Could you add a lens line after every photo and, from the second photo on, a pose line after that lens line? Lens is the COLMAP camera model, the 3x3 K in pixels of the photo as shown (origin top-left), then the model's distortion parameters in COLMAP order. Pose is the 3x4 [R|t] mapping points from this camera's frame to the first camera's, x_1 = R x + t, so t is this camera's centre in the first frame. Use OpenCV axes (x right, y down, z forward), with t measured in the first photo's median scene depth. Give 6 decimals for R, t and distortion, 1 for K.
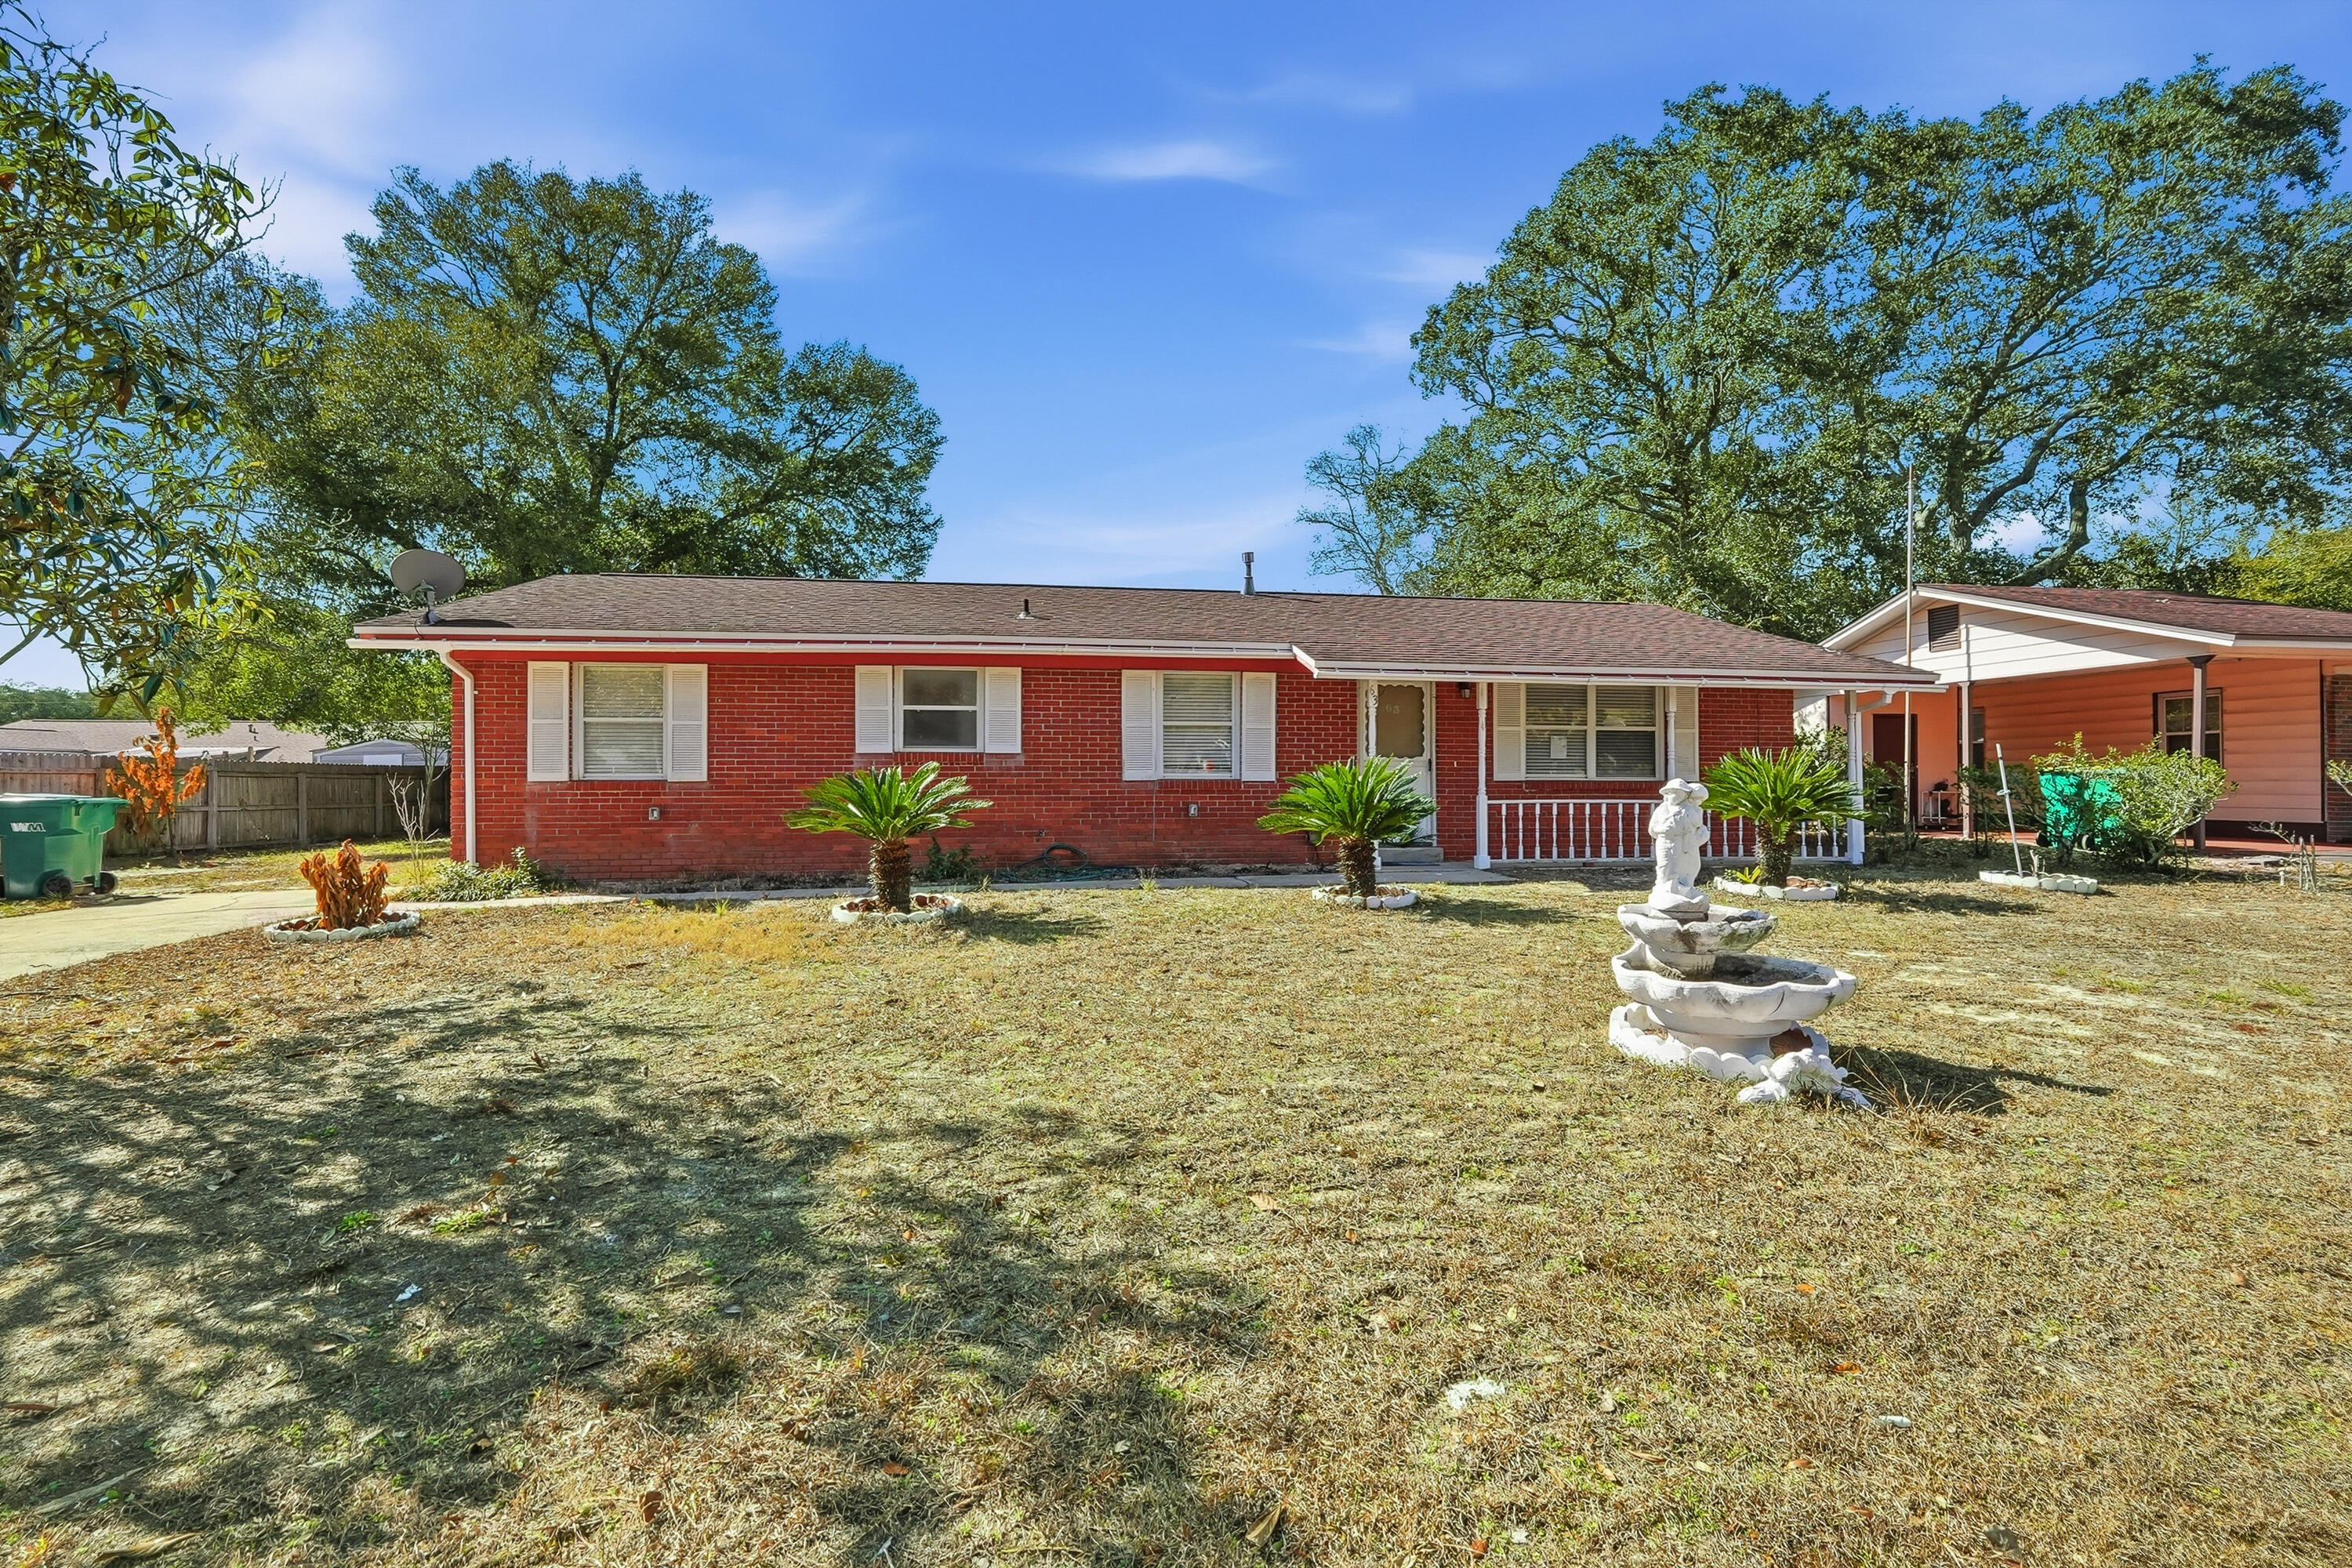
lens RADIAL K [[1008.2, 0, 1181.6], [0, 1008.2, 771.9], [0, 0, 1]] dist [-0.002062, 0.001781]
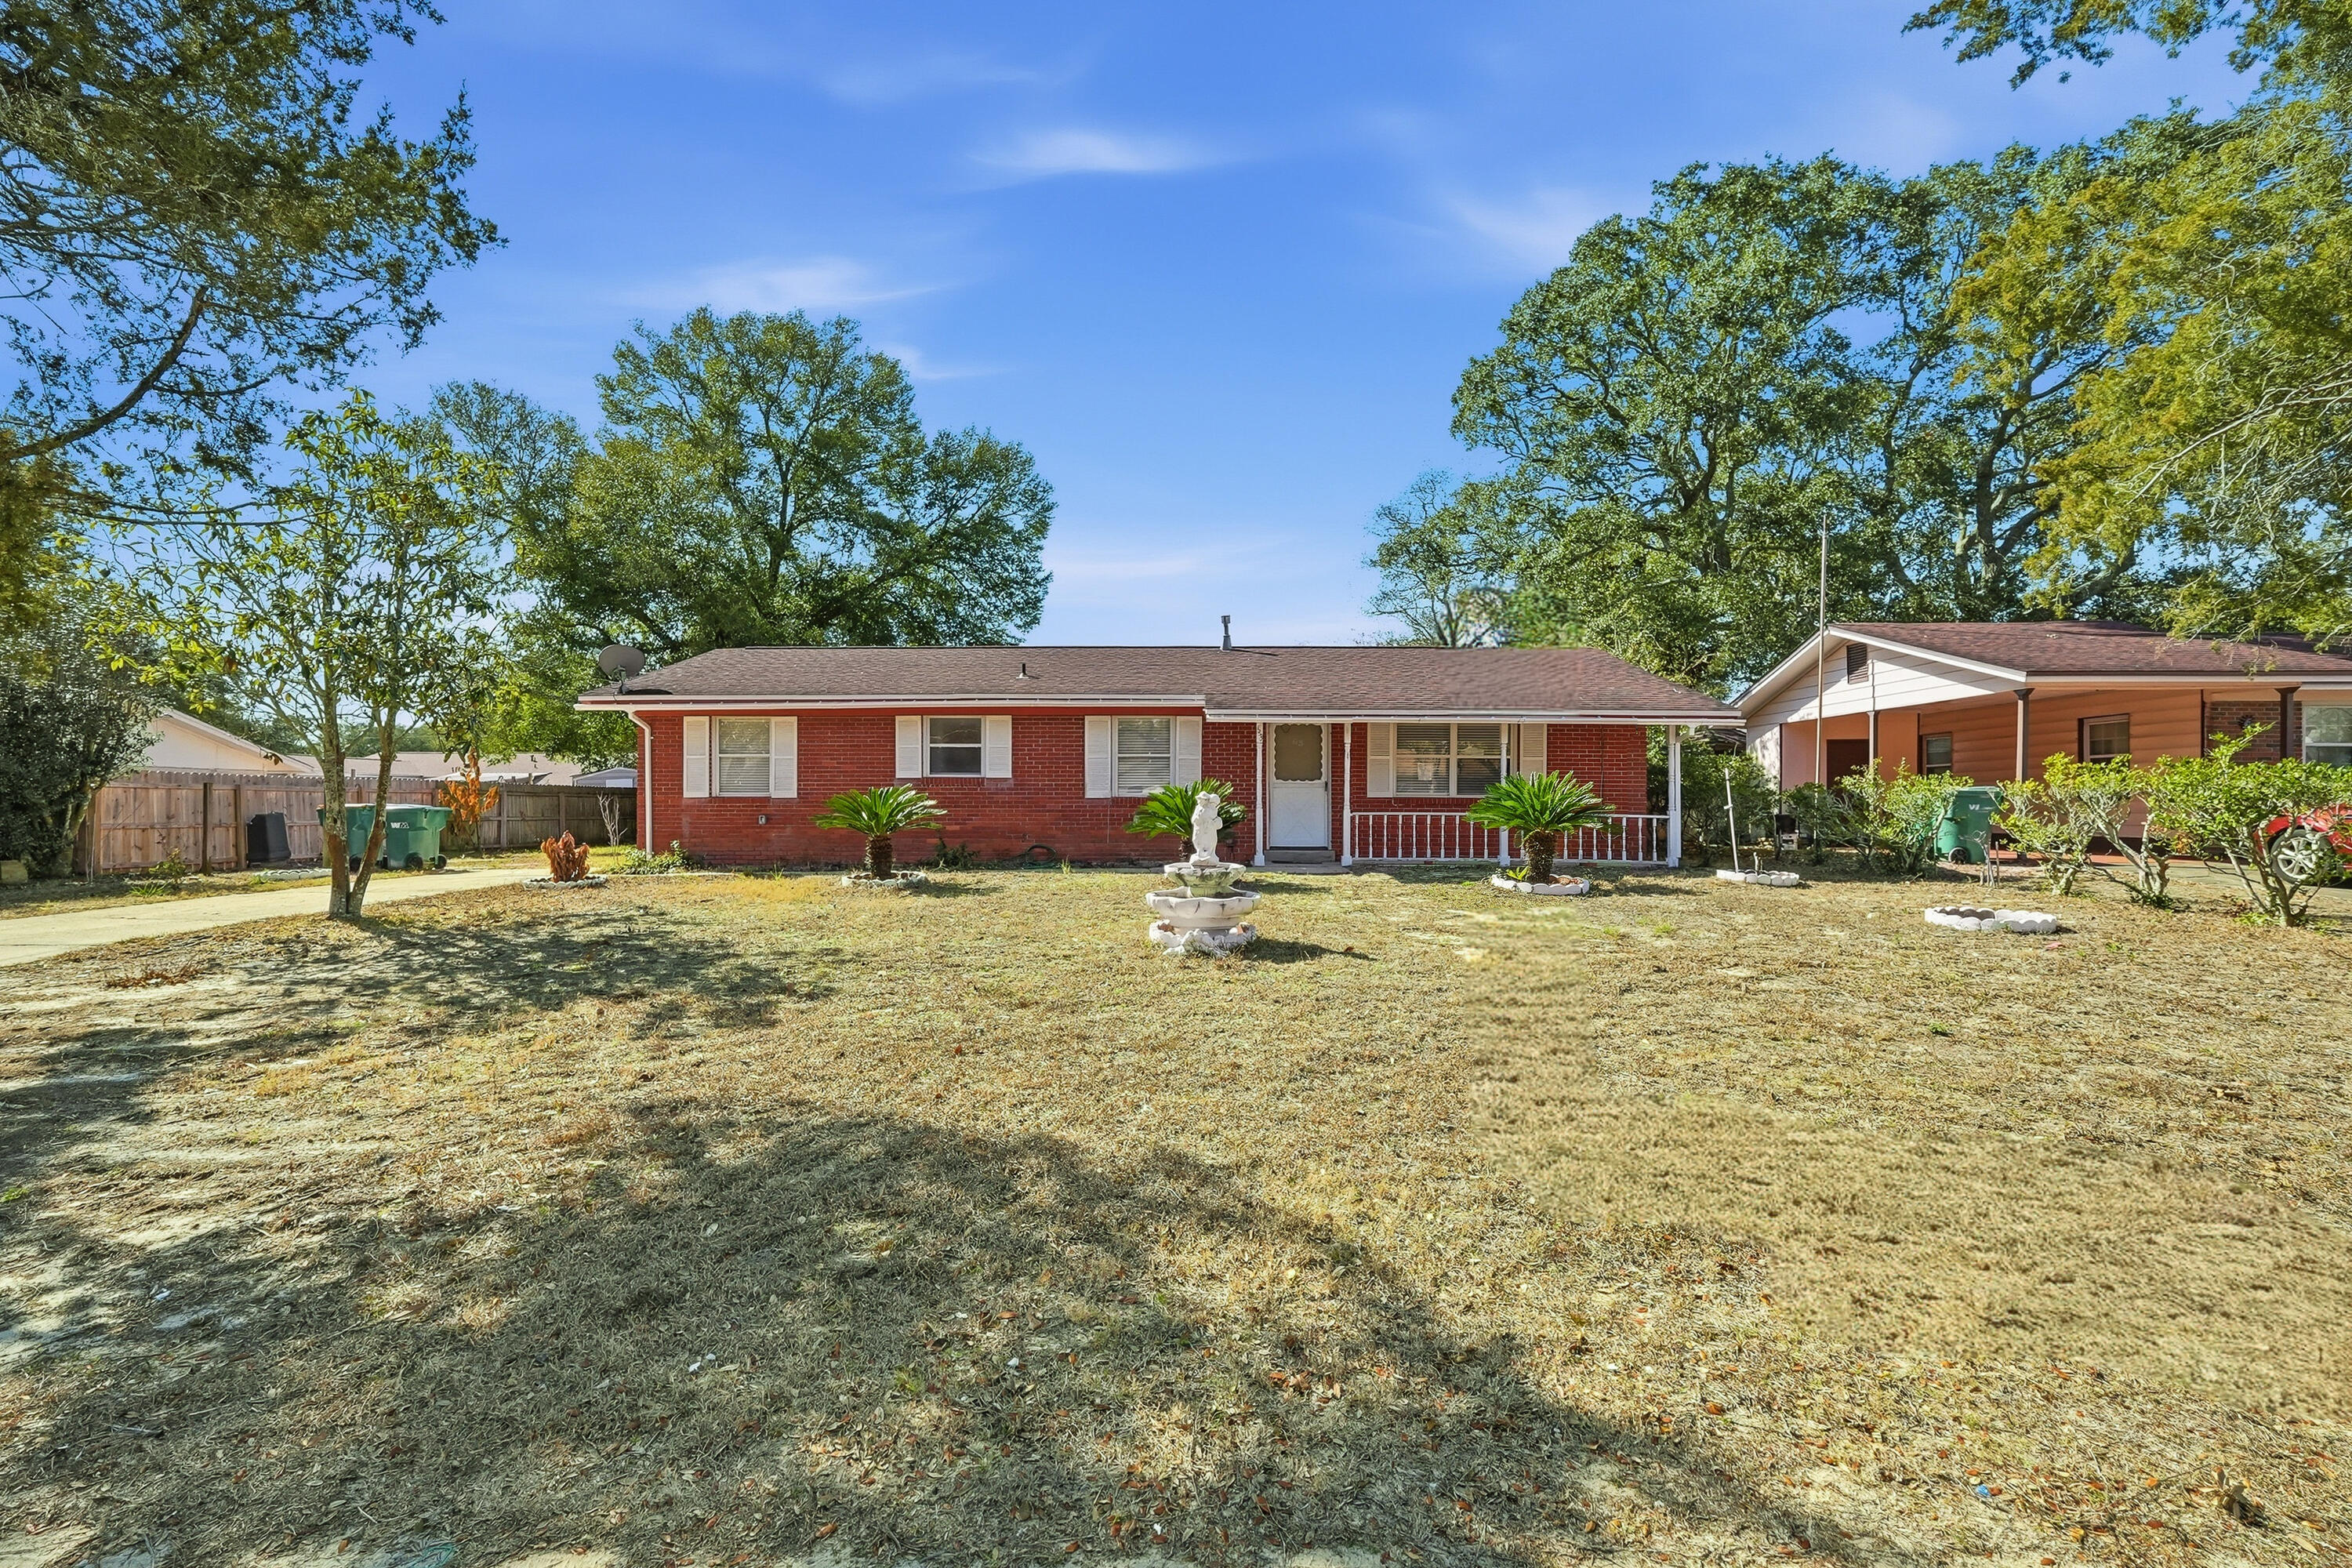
lens RADIAL K [[1008.2, 0, 1193.3], [0, 1008.2, 799.4], [0, 0, 1]] dist [-0.002062, 0.001781]
pose [[0.985619, 0.001547, -0.168974, 0.236206], [-0.000679, 0.999986, 0.005195, 0.002723], [0.168979, -0.005005, 0.985607, -0.232926]]
